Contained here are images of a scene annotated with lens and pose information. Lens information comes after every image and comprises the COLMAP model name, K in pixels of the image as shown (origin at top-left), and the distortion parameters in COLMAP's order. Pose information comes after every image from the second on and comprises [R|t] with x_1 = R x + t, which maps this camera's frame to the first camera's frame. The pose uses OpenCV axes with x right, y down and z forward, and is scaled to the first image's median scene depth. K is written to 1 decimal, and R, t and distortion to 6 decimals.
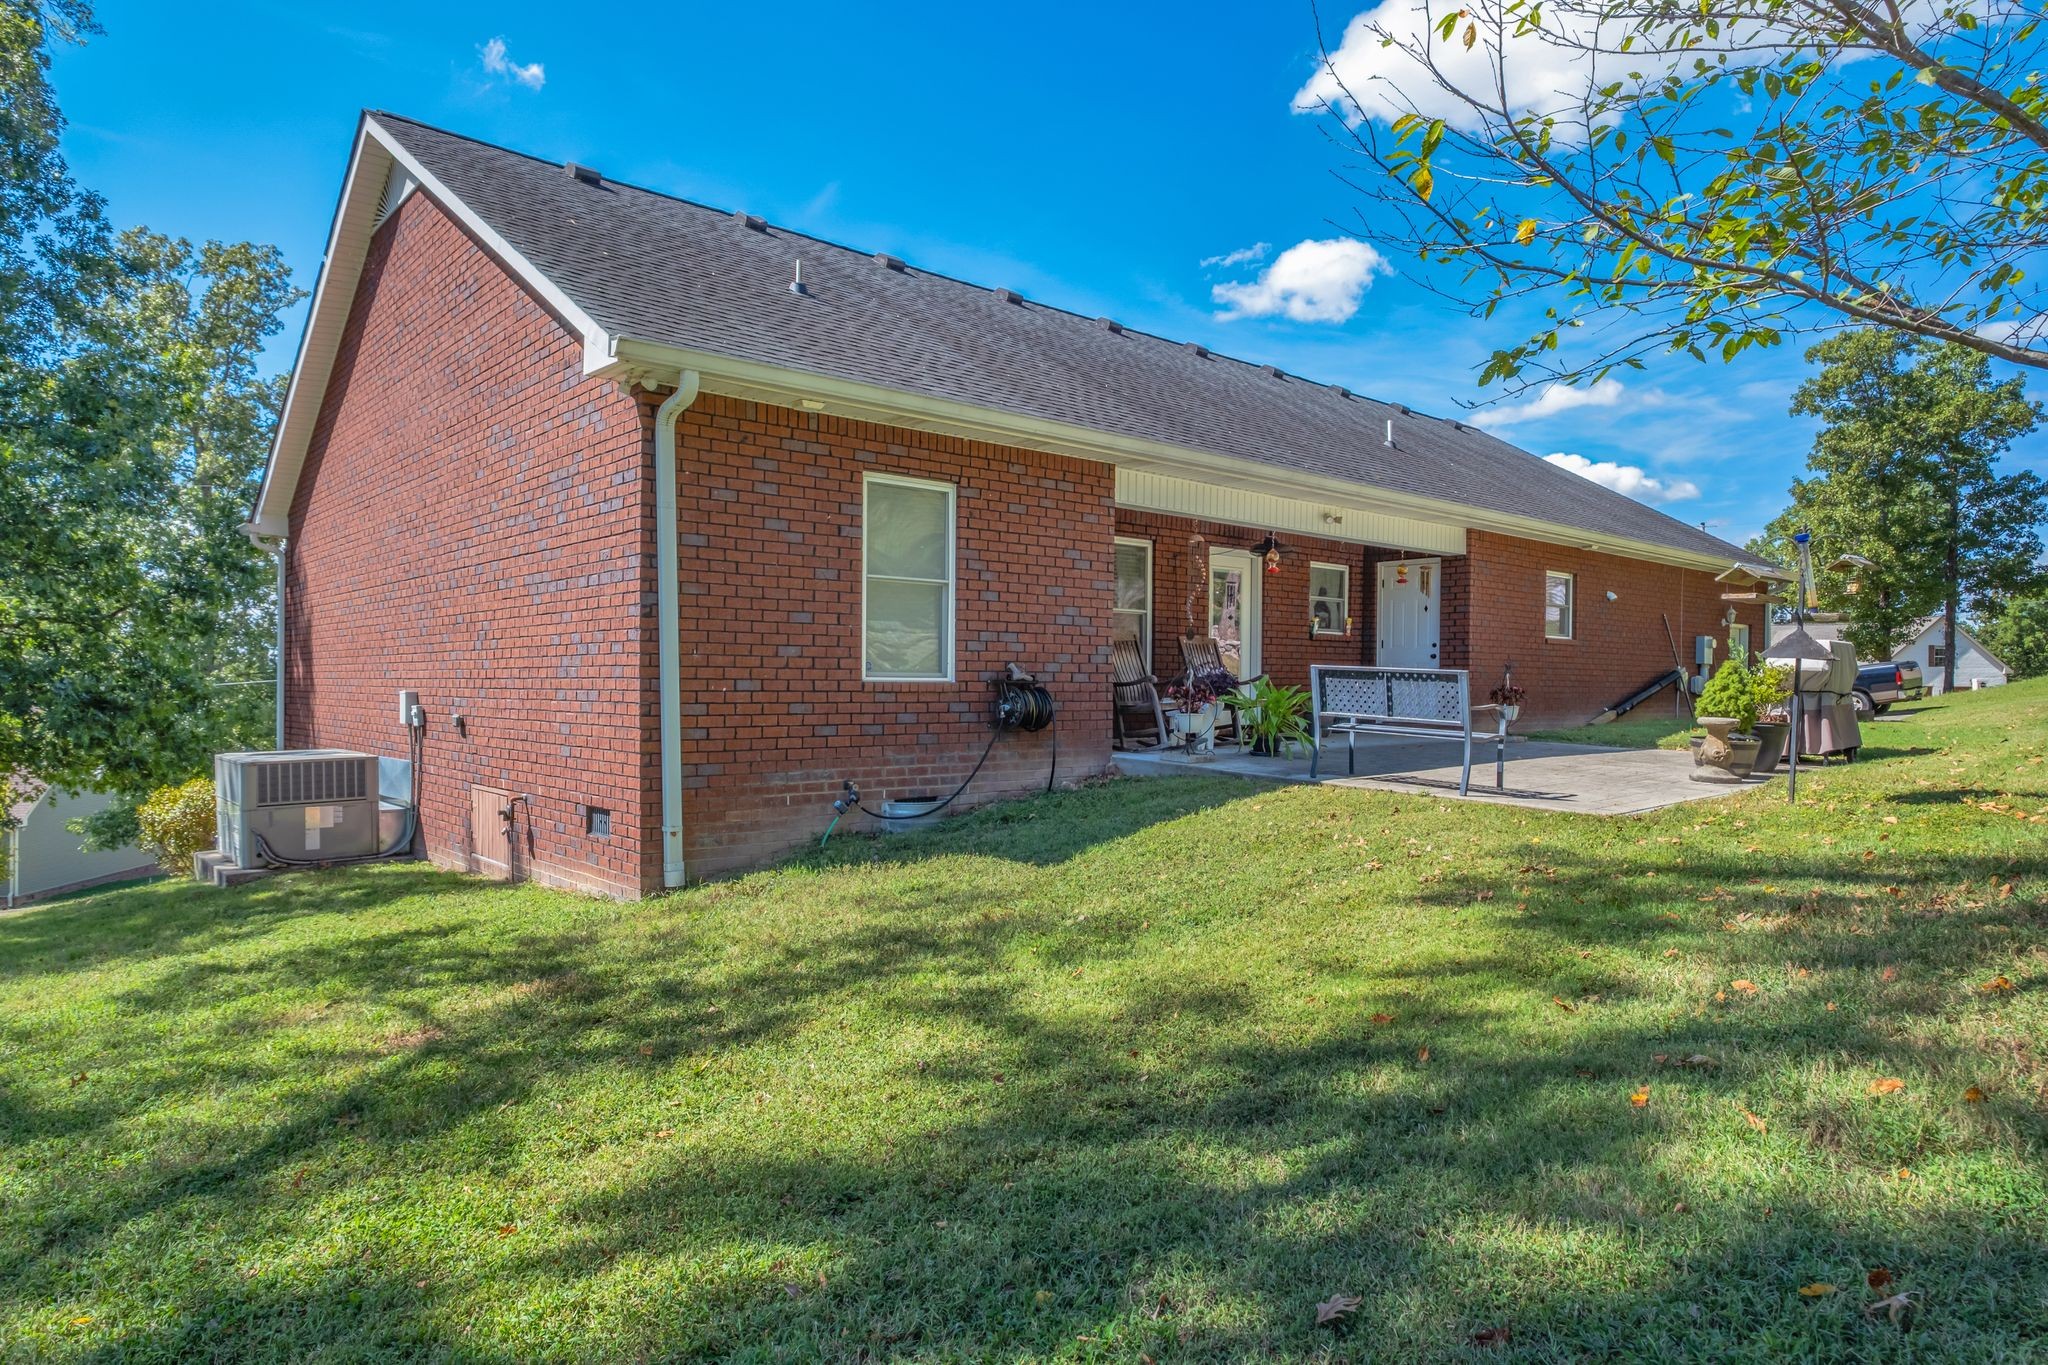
lens RADIAL K [[1257.7, 0, 956.9], [0, 1257.7, 683.7], [0, 0, 1]] dist [-0.003165, 0.002248]
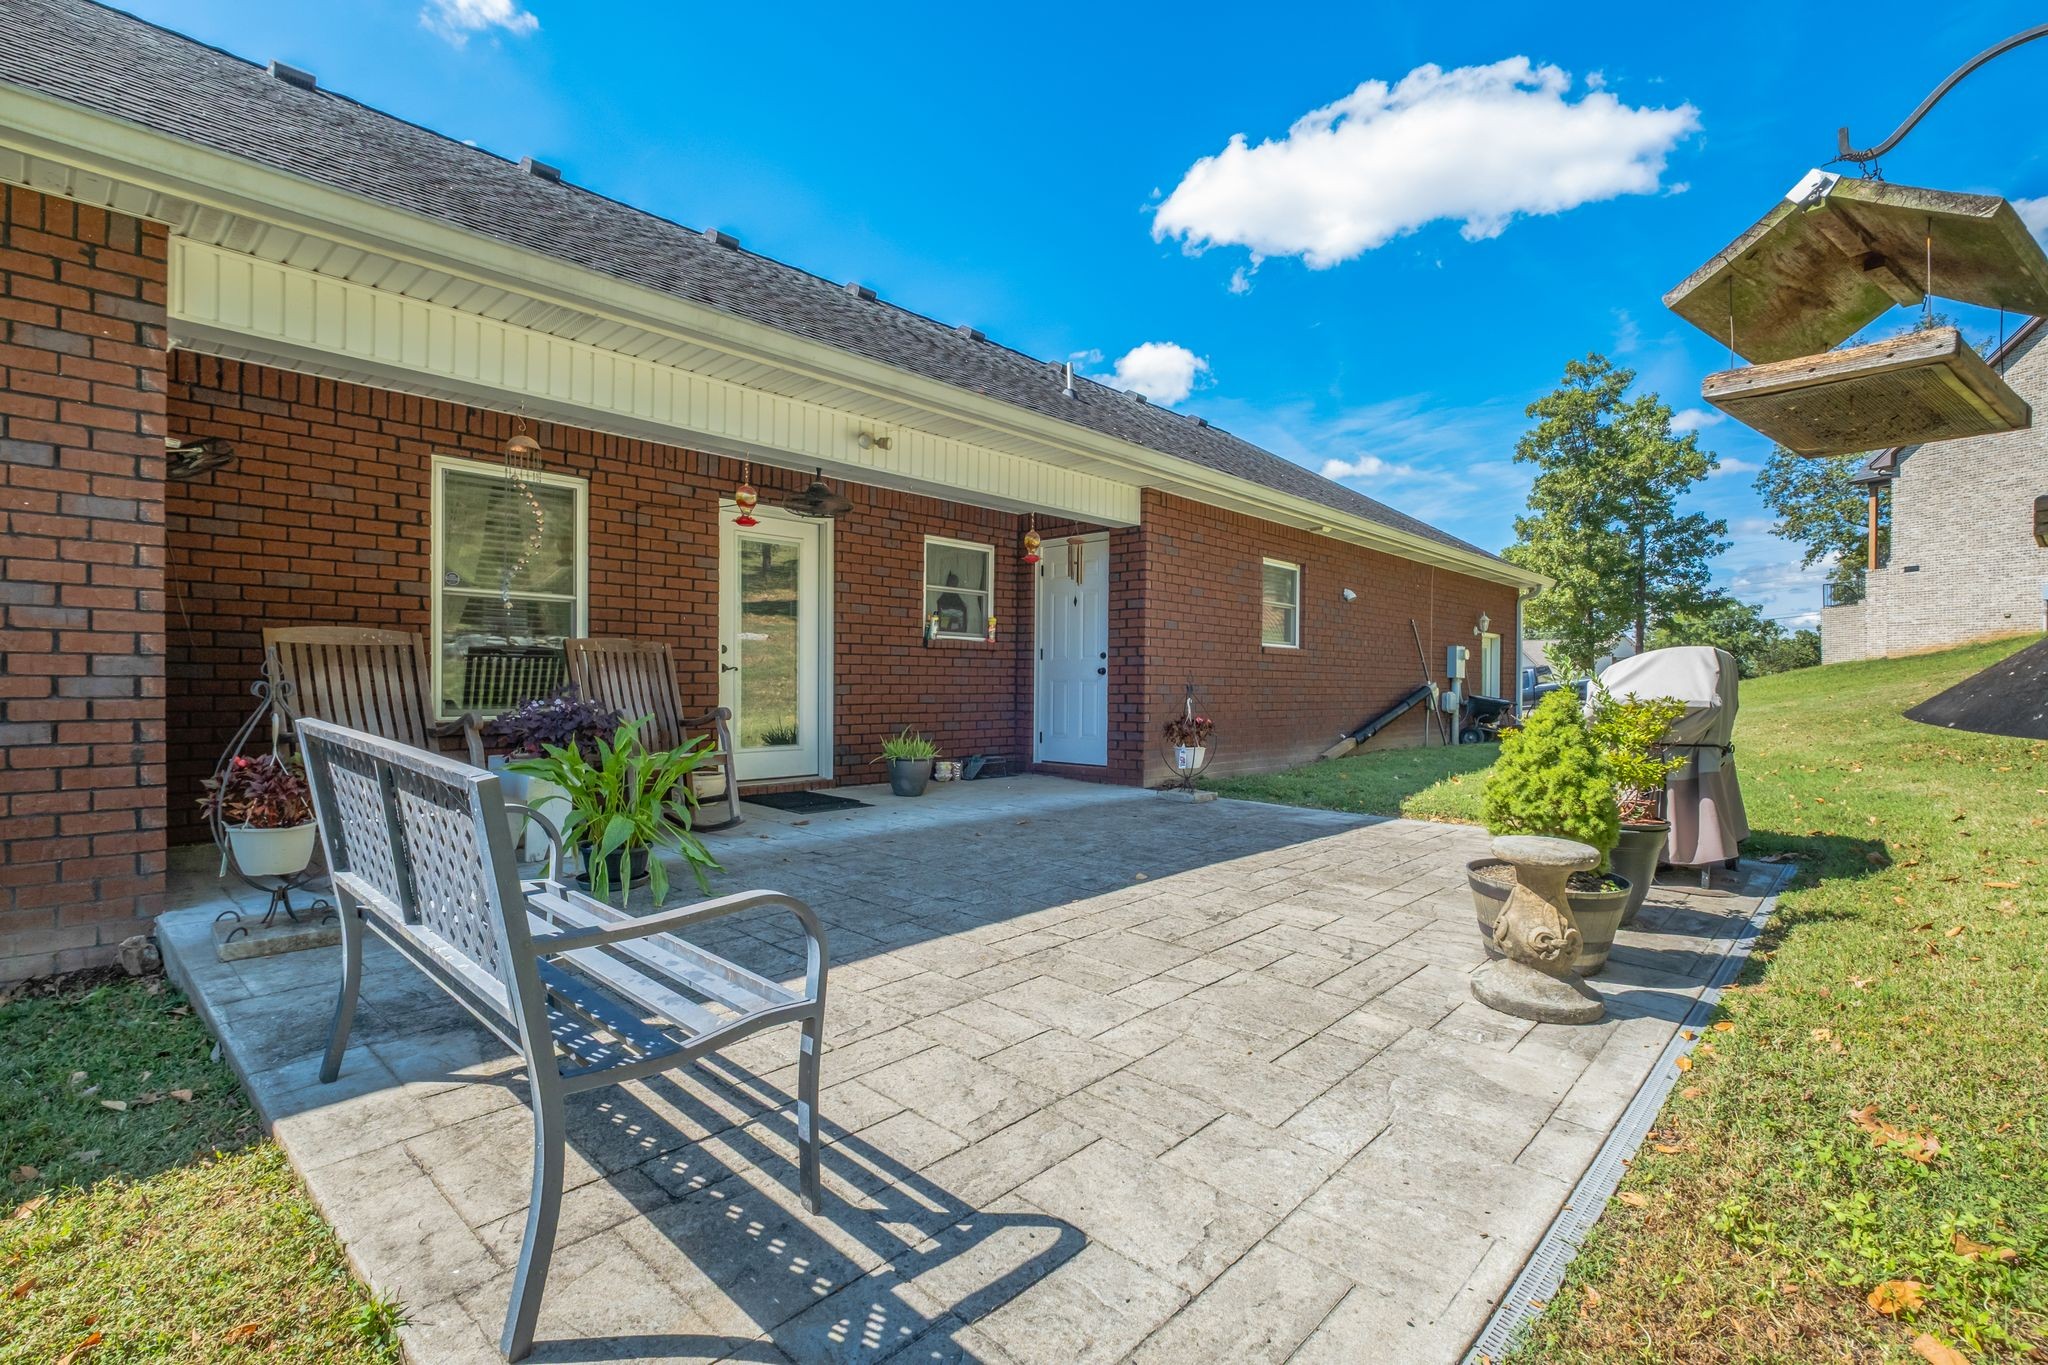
lens RADIAL K [[892.9, 0, 1024.0], [0, 892.9, 682.5], [0, 0, 1]] dist [-0.000952, 0.000332]
pose [[0.994849, -0.001475, 0.101362, 0.123966], [0.001578, 0.999998, -0.000927, -0.006598], [-0.101360, 0.001082, 0.994849, 0.219813]]
